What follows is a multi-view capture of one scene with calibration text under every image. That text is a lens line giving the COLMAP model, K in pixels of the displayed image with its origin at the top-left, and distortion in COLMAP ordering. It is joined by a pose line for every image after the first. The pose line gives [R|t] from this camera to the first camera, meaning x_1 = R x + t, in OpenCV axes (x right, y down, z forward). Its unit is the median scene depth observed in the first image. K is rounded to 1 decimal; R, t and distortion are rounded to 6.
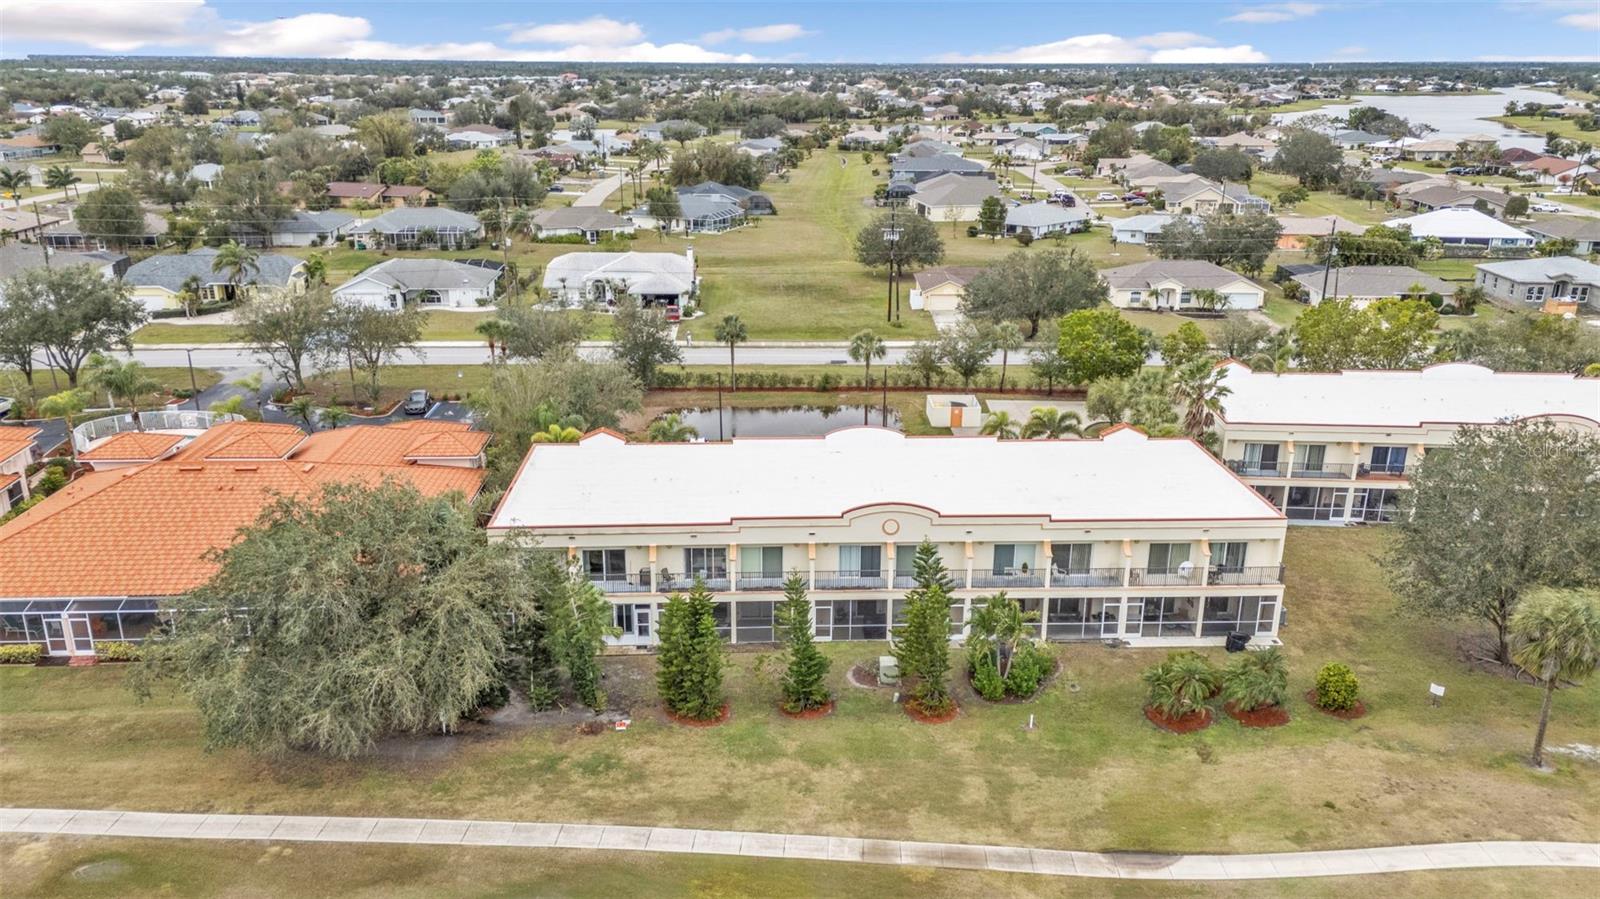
lens RADIAL K [[1170.7, 0, 806.0], [0, 1170.7, 451.9], [0, 0, 1]] dist [0.089750, -0.095273]
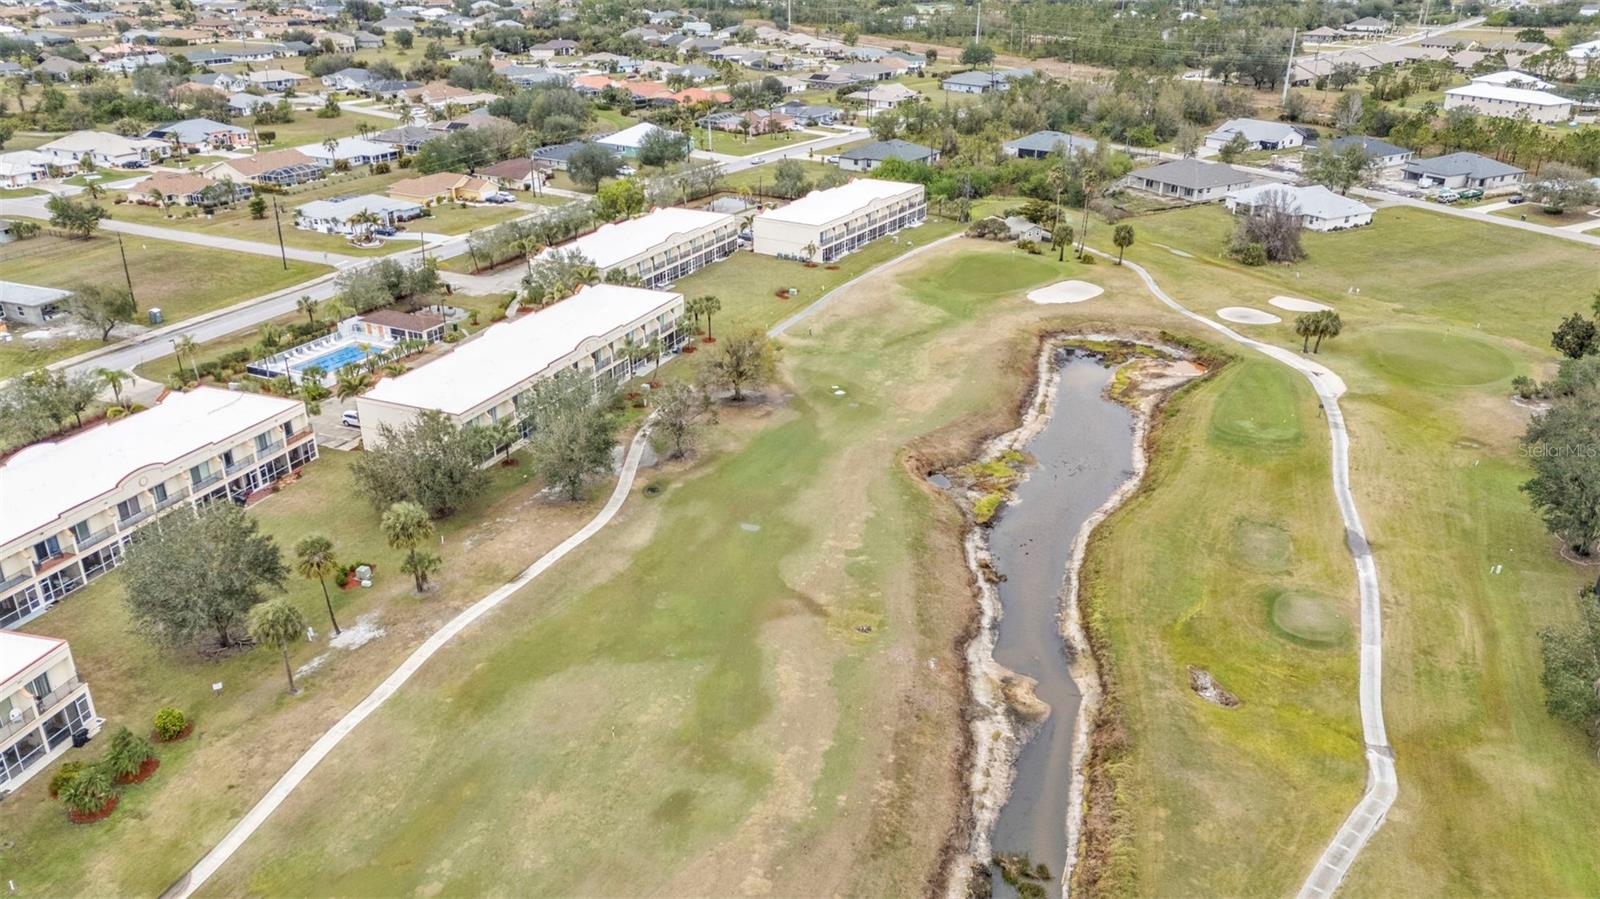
lens RADIAL K [[1170.7, 0, 797.1], [0, 1170.7, 447.0], [0, 0, 1]] dist [0.089750, -0.095273]
pose [[0.299575, -0.397321, 0.867405, -0.256802], [0.306644, 0.901019, 0.306813, -0.177054], [-0.903451, 0.174071, 0.391759, -0.197483]]
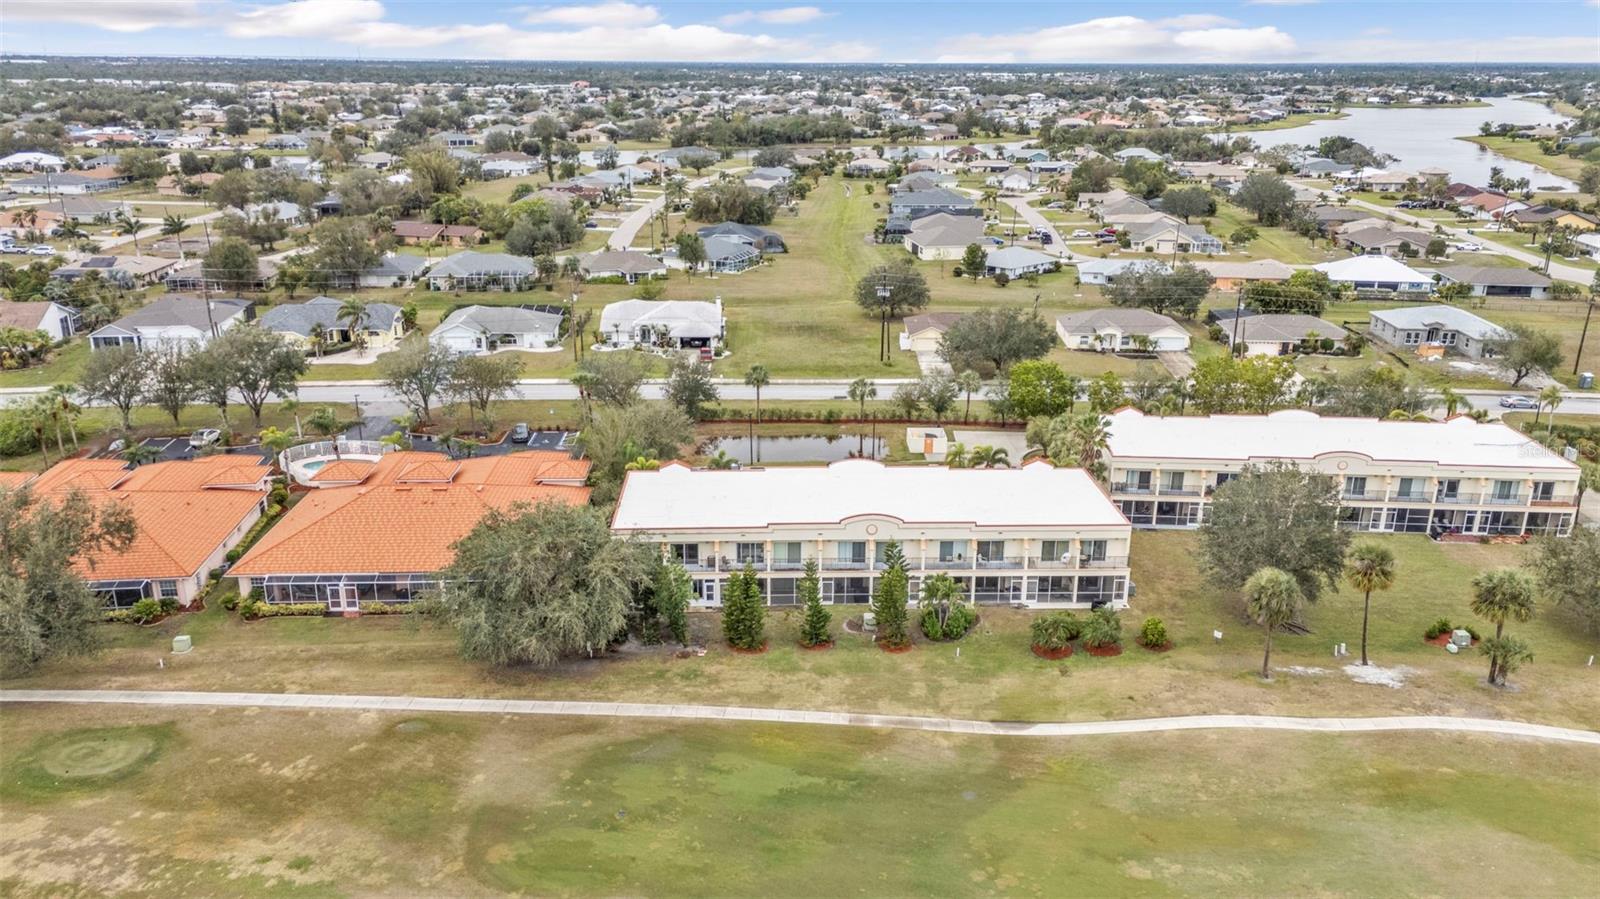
lens RADIAL K [[1170.7, 0, 795.4], [0, 1170.7, 447.1], [0, 0, 1]] dist [0.089750, -0.095273]
pose [[0.999905, 0.001848, -0.013646, -0.003691], [-0.001890, 0.999994, -0.003062, -0.021791], [0.013640, 0.003087, 0.999902, -0.297692]]
